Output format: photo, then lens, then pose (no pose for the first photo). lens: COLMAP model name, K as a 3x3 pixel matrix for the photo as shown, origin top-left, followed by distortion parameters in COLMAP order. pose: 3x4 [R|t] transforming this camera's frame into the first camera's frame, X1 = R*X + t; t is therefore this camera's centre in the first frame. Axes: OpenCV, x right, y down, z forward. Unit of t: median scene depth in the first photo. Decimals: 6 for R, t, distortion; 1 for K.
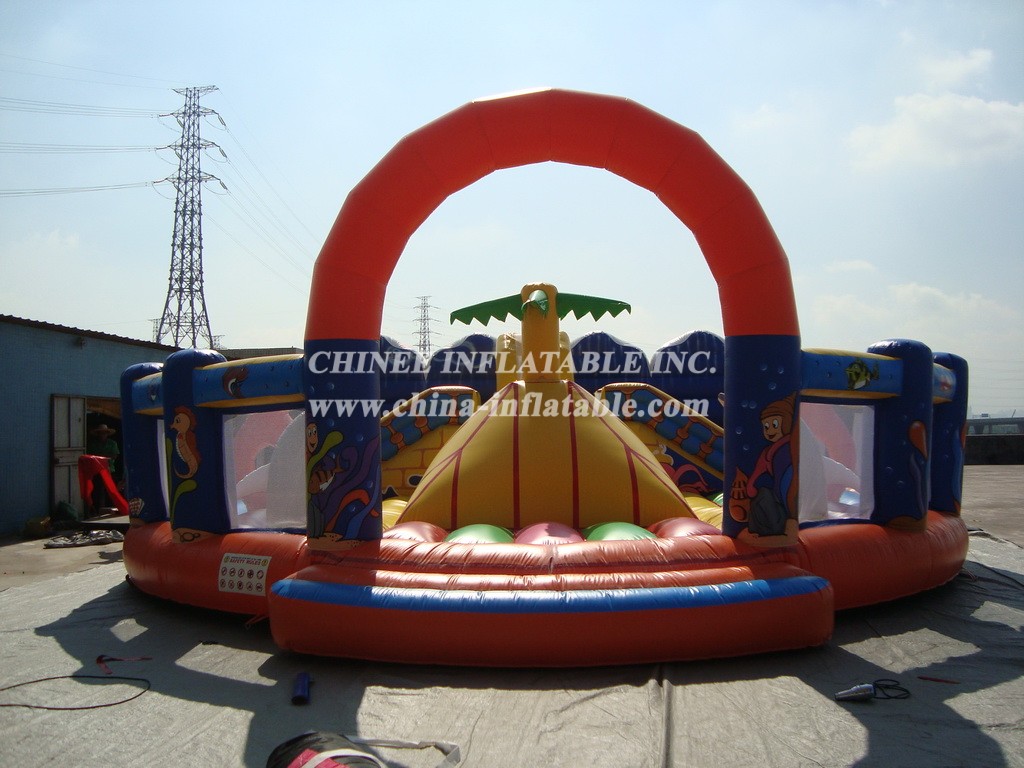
lens RADIAL K [[1011.8, 0, 512.0], [0, 1011.8, 384.0], [0, 0, 1]] dist [-0.213077, 0.234628]
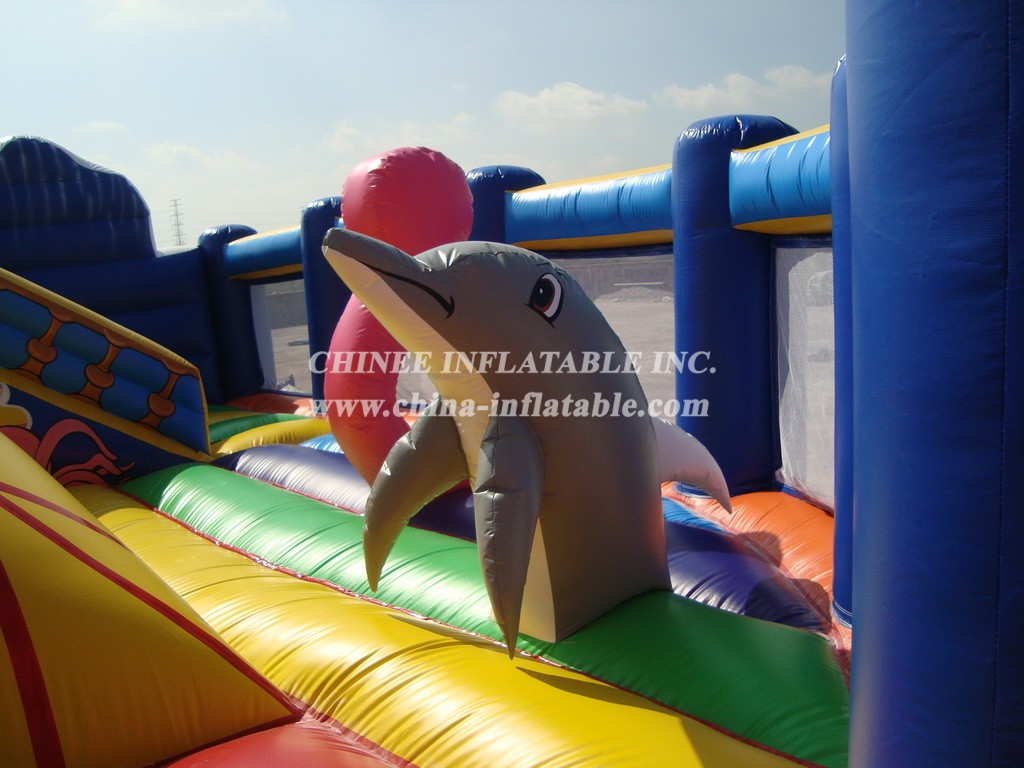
lens RADIAL K [[1003.1, 0, 512.0], [0, 1003.1, 384.0], [0, 0, 1]] dist [-0.242946, 0.283180]
pose [[0.751220, -0.145511, 0.643813, 0.072780], [0.053228, 0.985576, 0.160646, 0.010019], [-0.657902, -0.086411, 0.748129, 0.769201]]
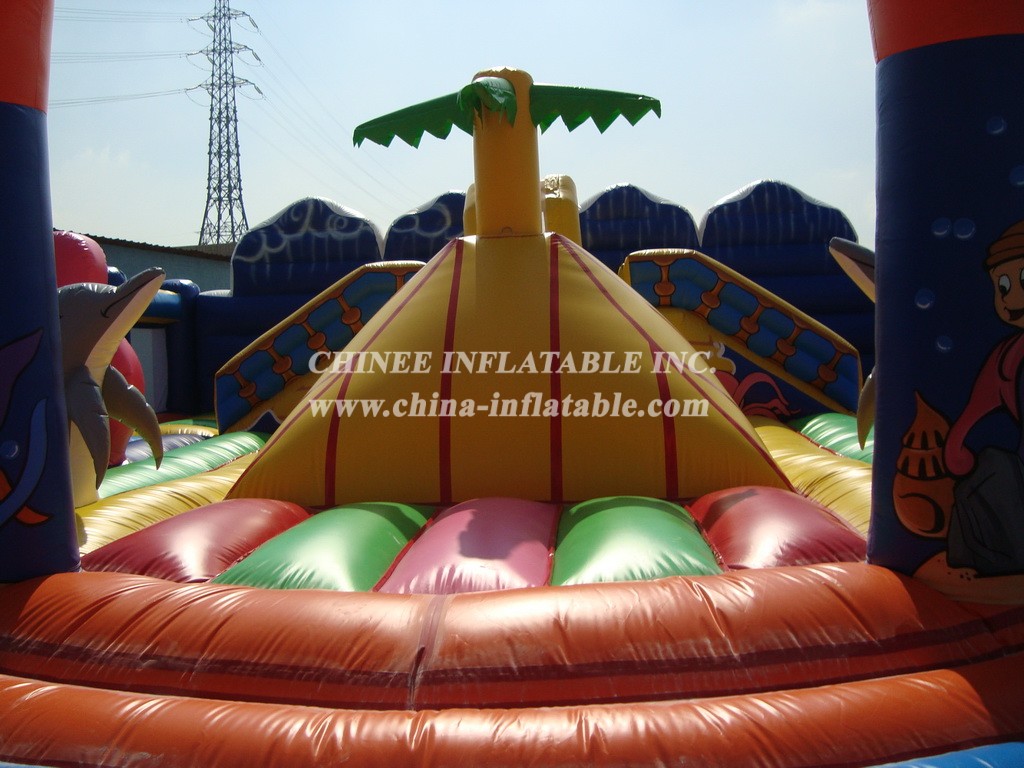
lens RADIAL K [[1003.1, 0, 512.0], [0, 1003.1, 384.0], [0, 0, 1]] dist [-0.242946, 0.283180]
pose [[0.998319, -0.018290, -0.054995, 0.071308], [0.023472, 0.995188, 0.095127, 0.031496], [0.052991, -0.096258, 0.993945, 0.492093]]
